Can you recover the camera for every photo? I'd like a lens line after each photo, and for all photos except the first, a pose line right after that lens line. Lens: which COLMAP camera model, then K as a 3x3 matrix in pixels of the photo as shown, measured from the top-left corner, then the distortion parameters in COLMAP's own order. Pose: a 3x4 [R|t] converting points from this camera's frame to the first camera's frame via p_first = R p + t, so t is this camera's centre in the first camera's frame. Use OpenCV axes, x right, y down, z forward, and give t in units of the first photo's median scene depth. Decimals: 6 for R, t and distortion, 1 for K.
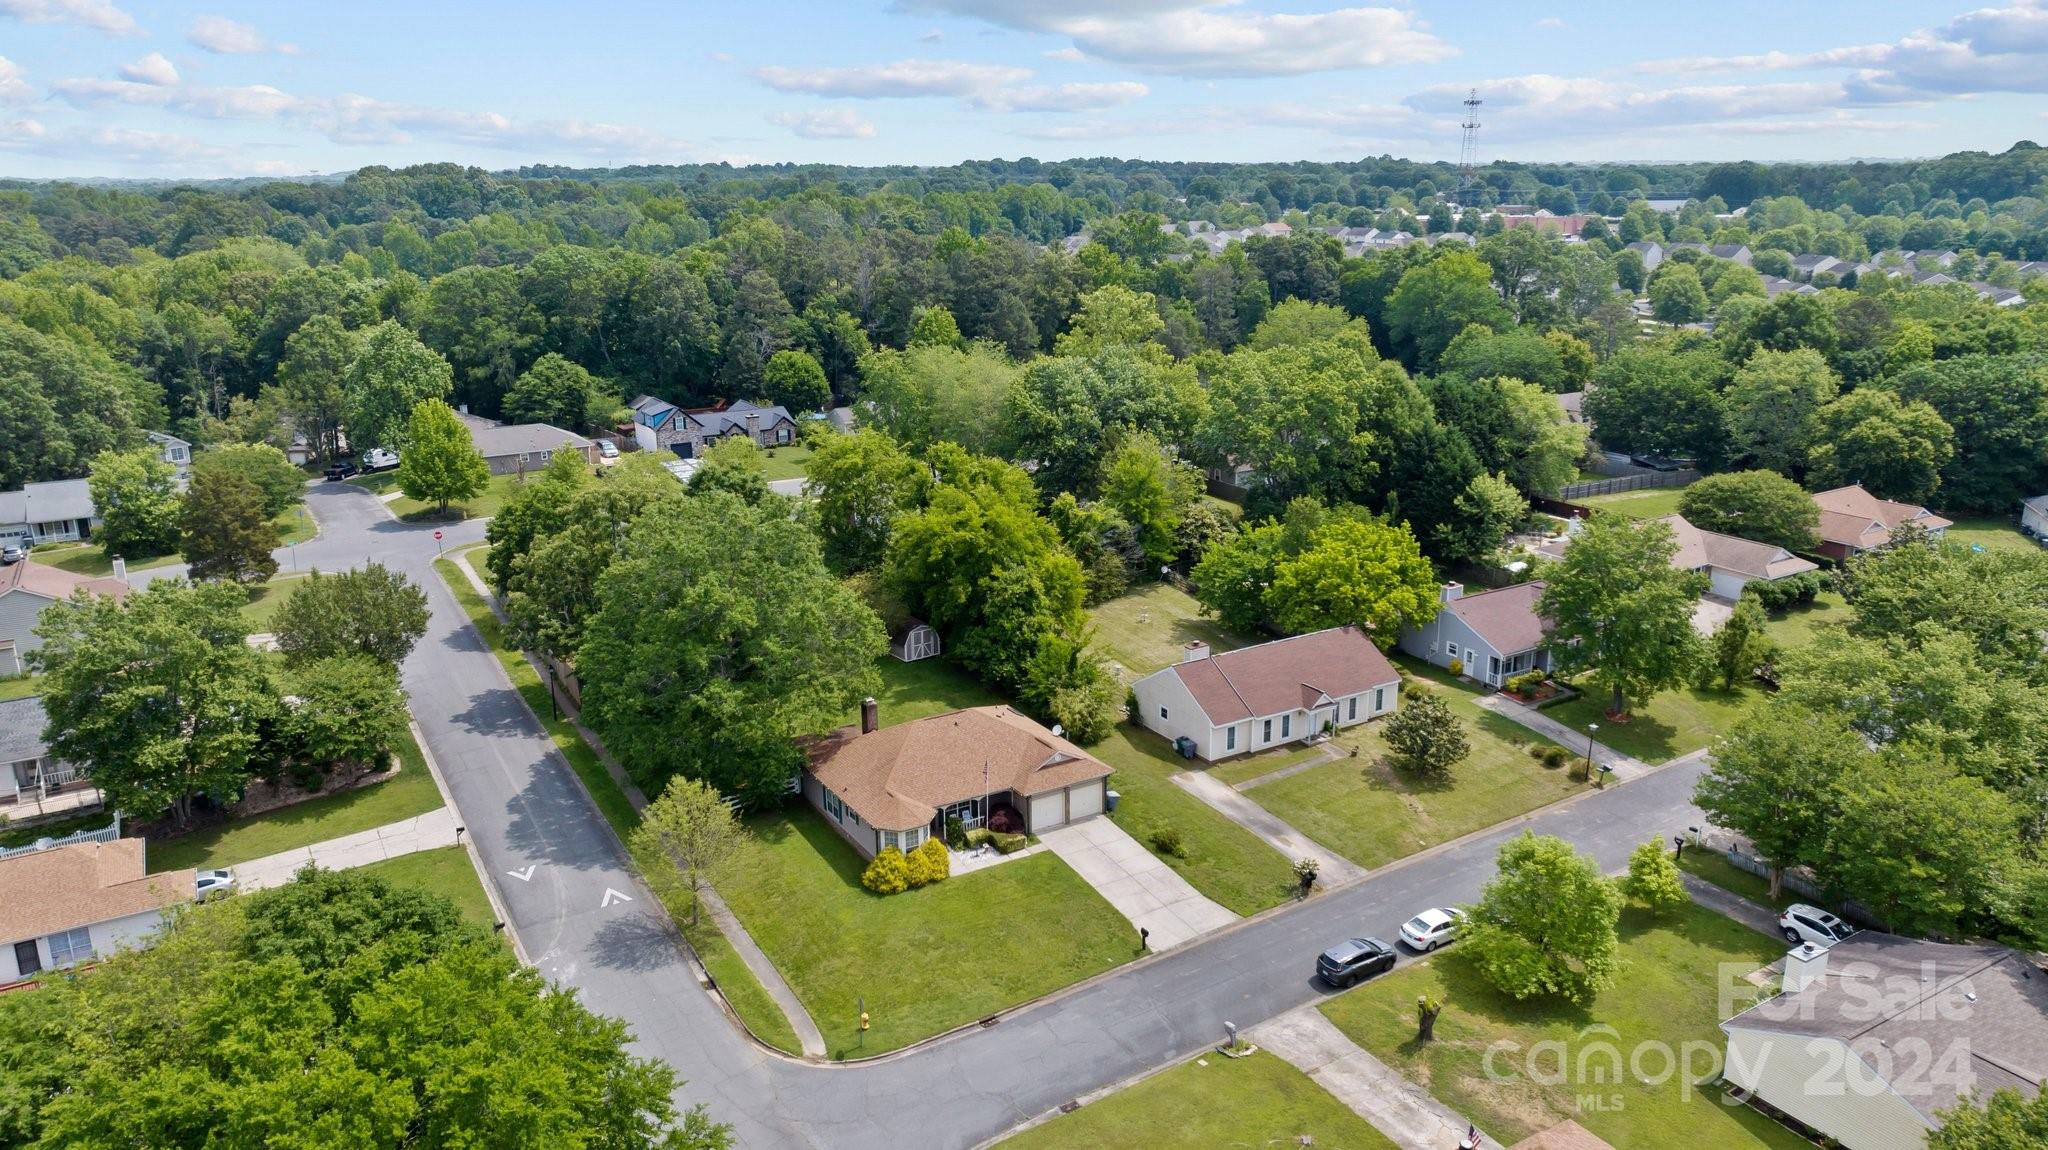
lens RADIAL K [[1431.1, 0, 1024.0], [0, 1431.1, 575.0], [0, 0, 1]] dist [-0.022660, -0.000010]
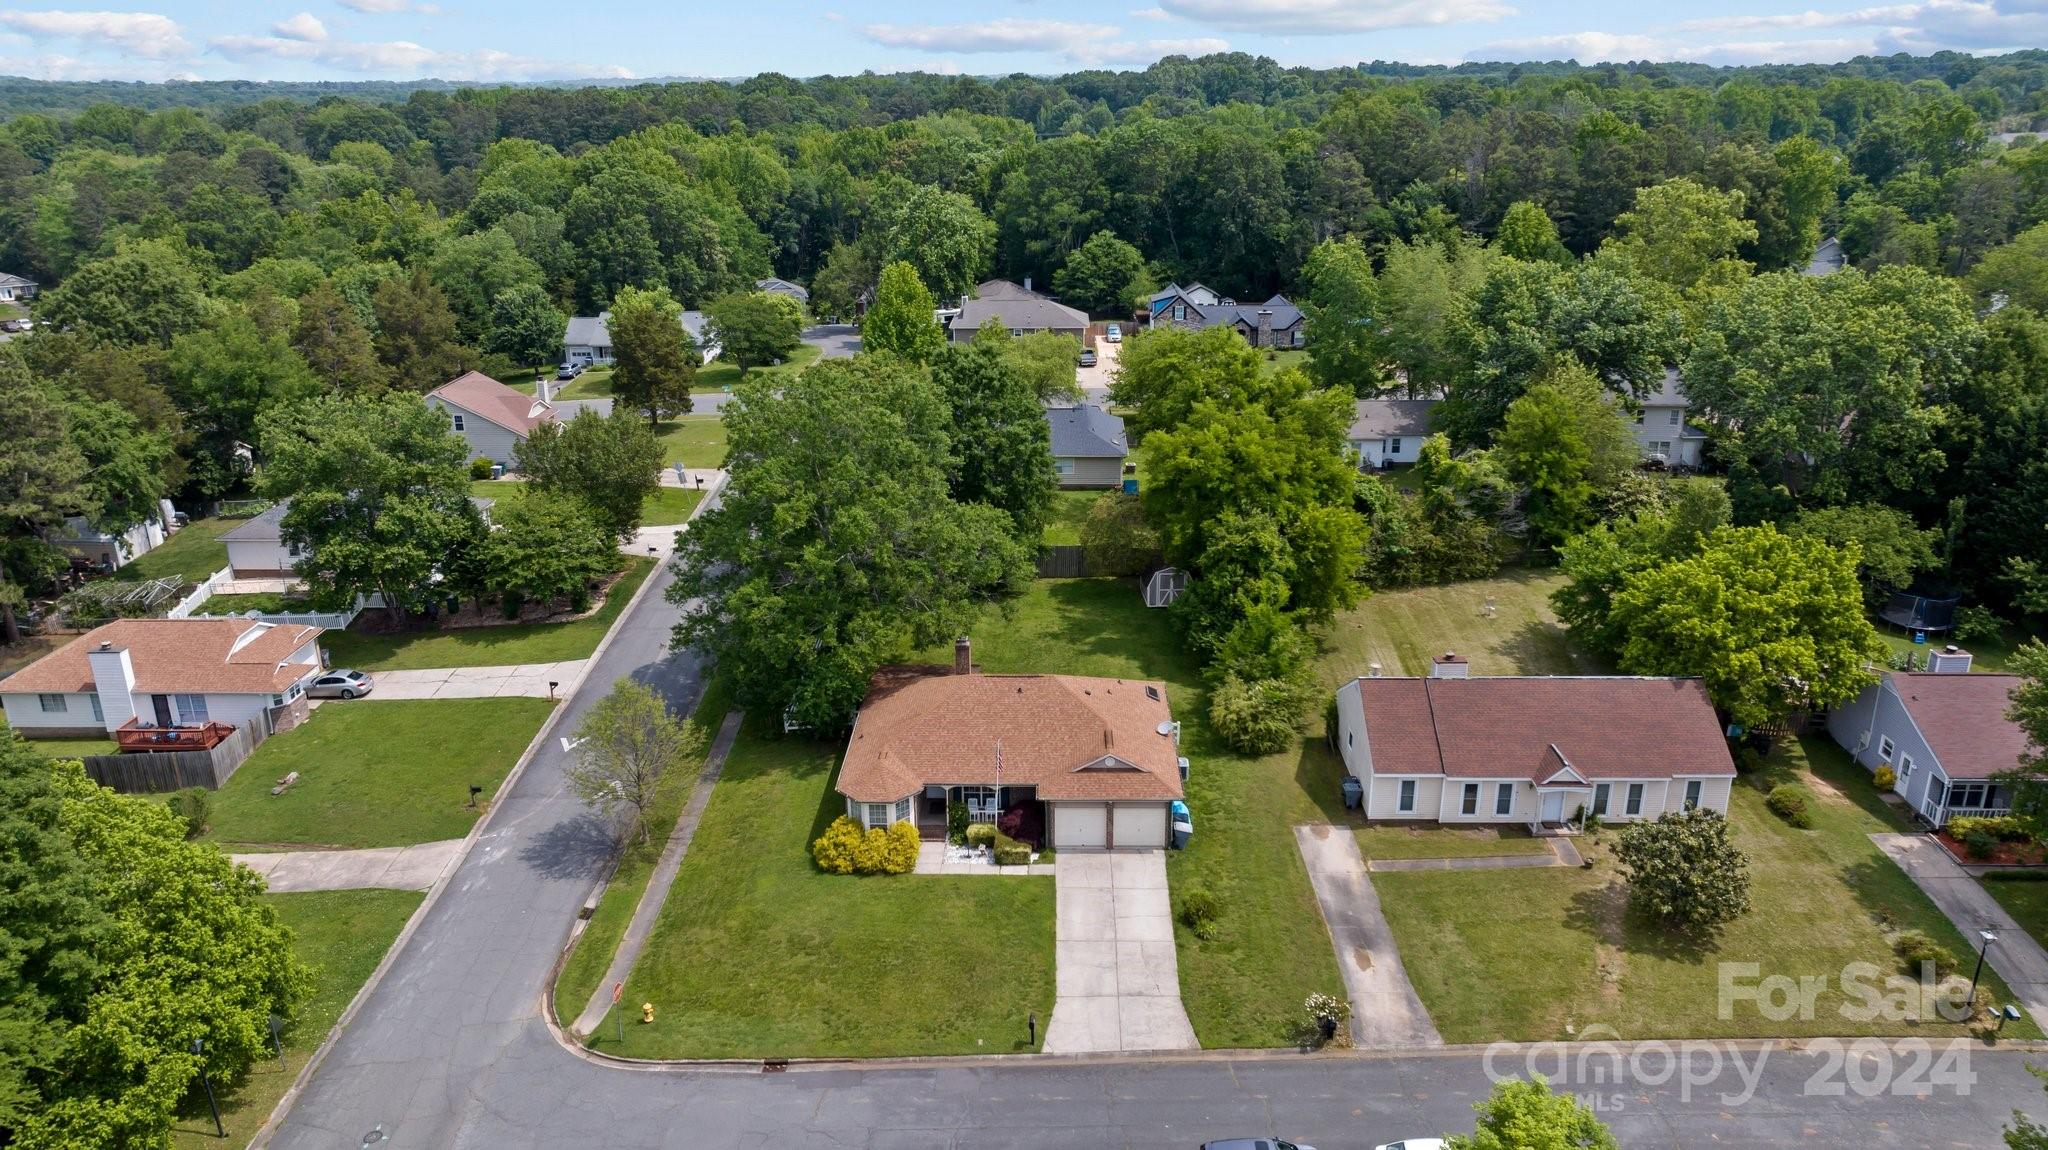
lens RADIAL K [[1431.1, 0, 1024.0], [0, 1431.1, 575.0], [0, 0, 1]] dist [-0.022660, -0.000010]
pose [[0.844244, 0.178336, -0.505418, 0.310824], [-0.145875, 0.983875, 0.103490, -0.037350], [0.515724, -0.013642, 0.856646, 0.287243]]
